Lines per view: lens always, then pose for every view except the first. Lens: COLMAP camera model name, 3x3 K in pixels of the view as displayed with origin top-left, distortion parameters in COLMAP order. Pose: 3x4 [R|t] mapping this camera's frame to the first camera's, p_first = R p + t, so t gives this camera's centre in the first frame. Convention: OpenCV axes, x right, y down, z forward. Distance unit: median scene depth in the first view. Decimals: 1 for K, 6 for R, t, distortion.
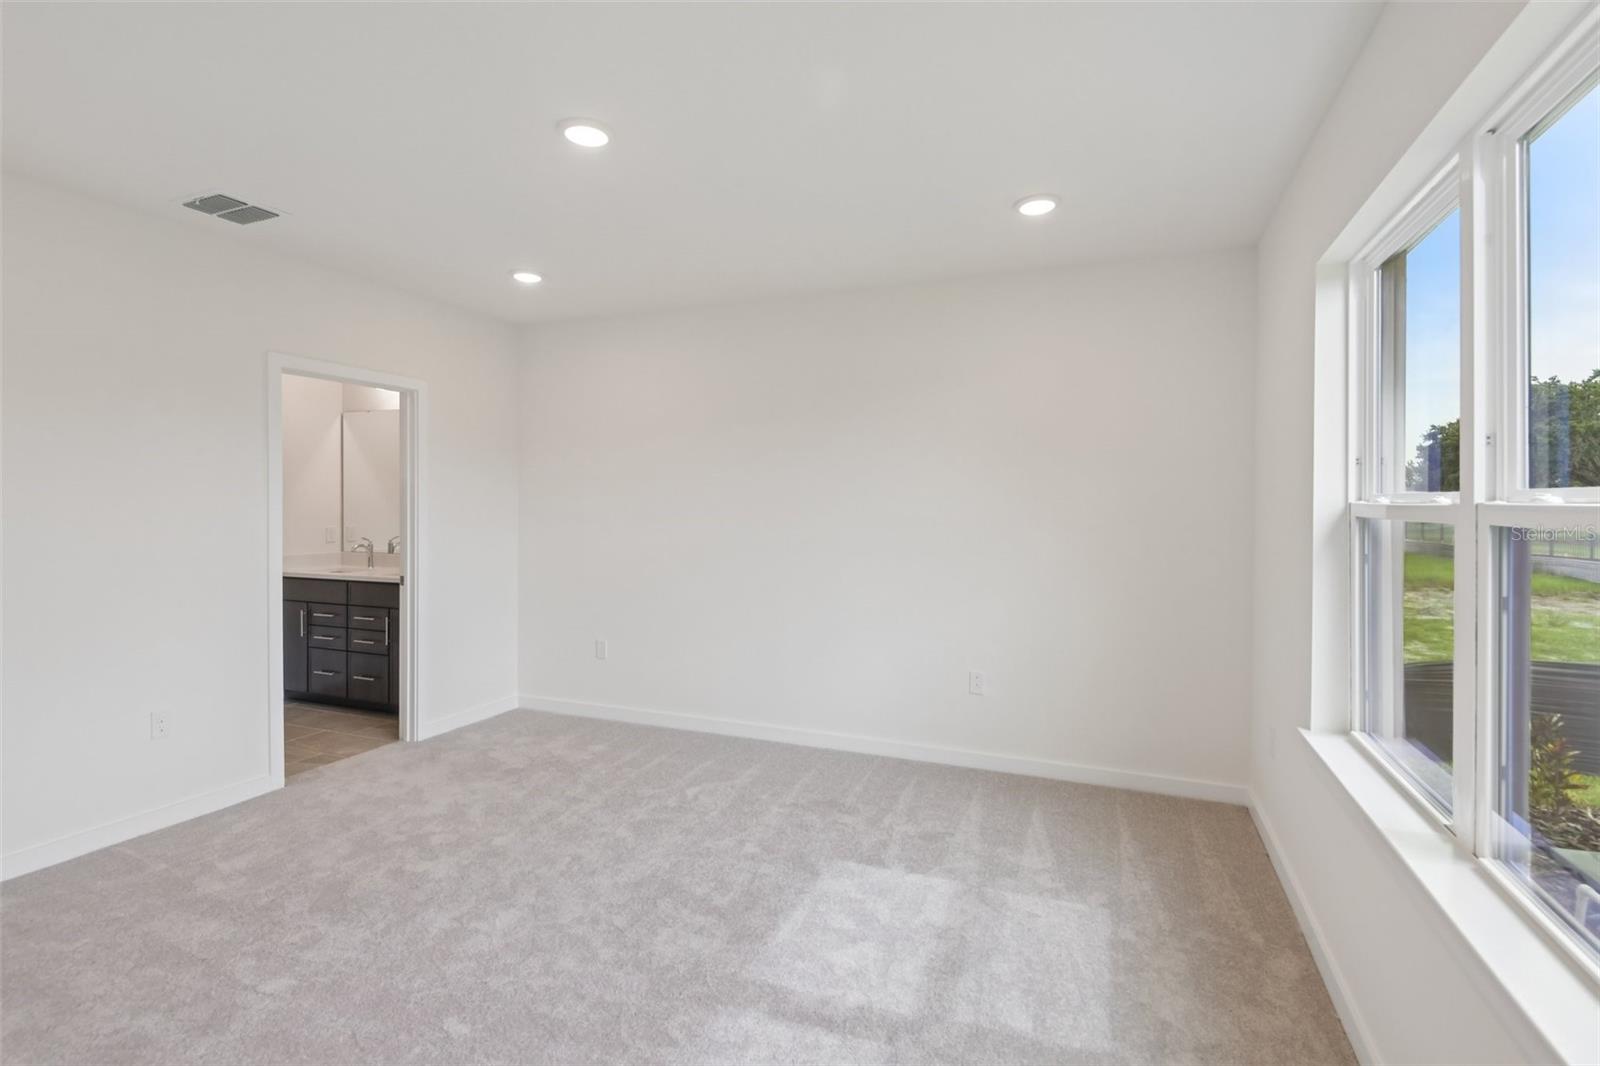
lens RADIAL K [[764.5, 0, 801.0], [0, 764.5, 519.6], [0, 0, 1]] dist [-0.001180, -0.000055]
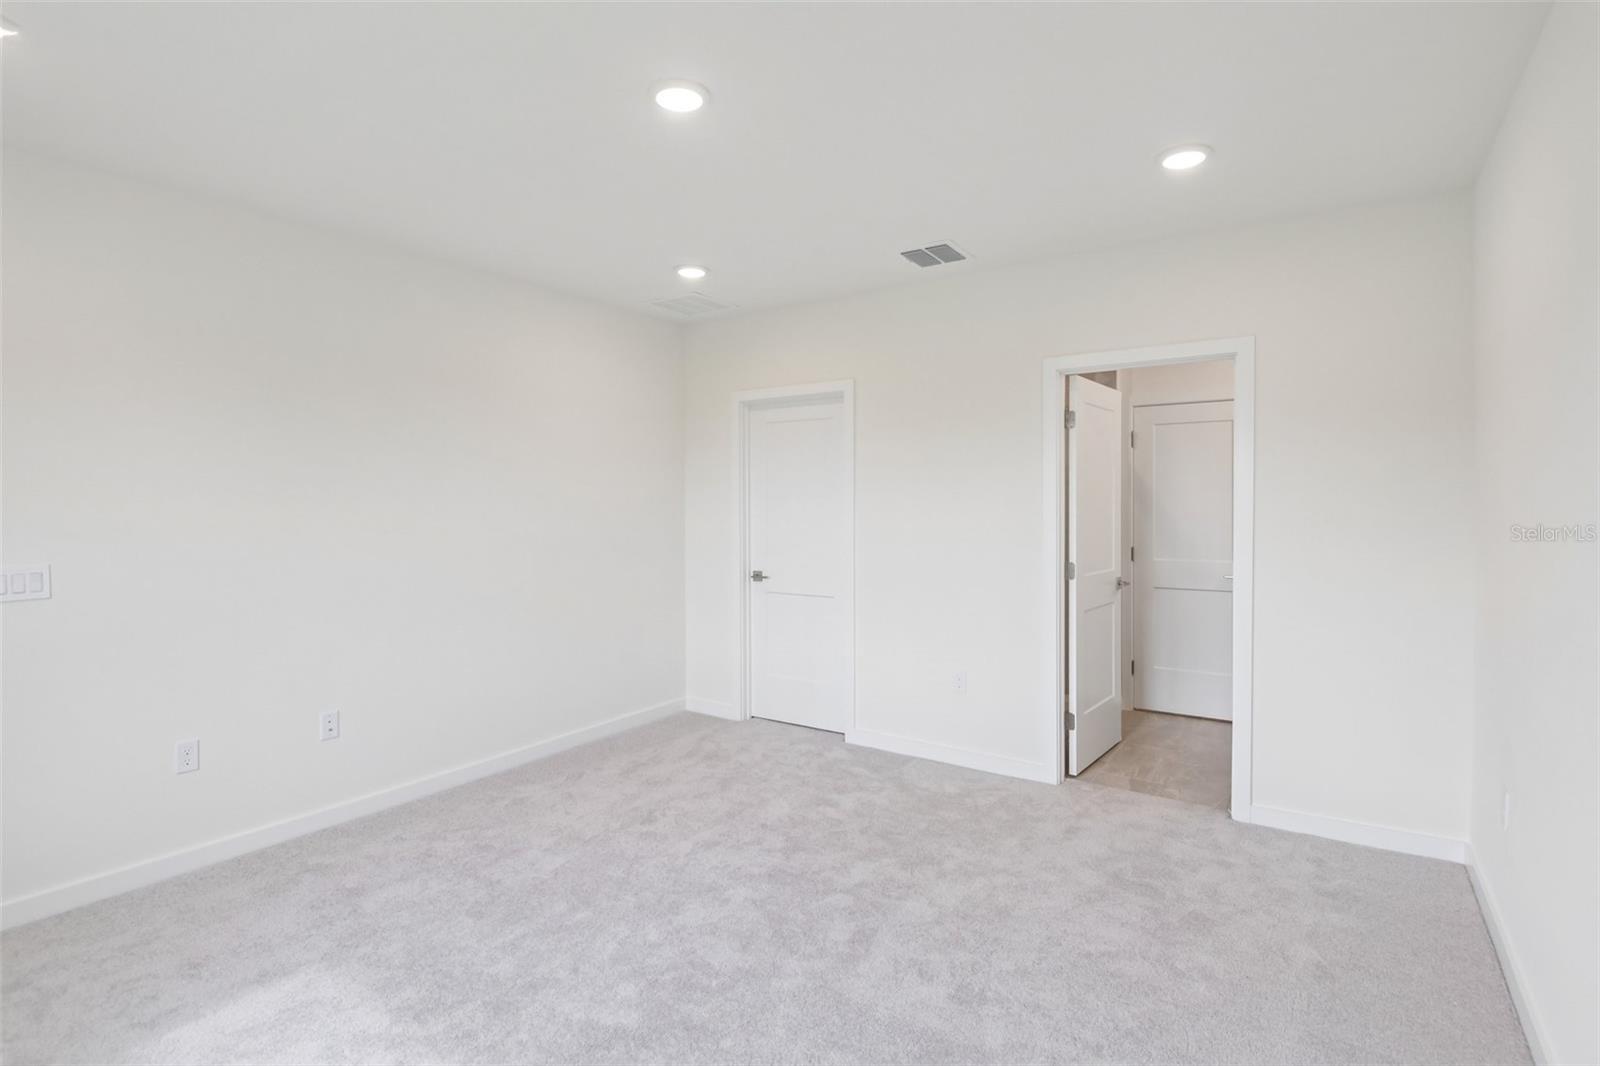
lens RADIAL K [[764.5, 0, 801.0], [0, 764.5, 519.6], [0, 0, 1]] dist [-0.001180, -0.000055]
pose [[-0.223807, 0.019641, -0.974436, 0.356913], [-0.005194, 0.999759, 0.021345, -0.019473], [0.974620, 0.009839, -0.223651, 0.844359]]
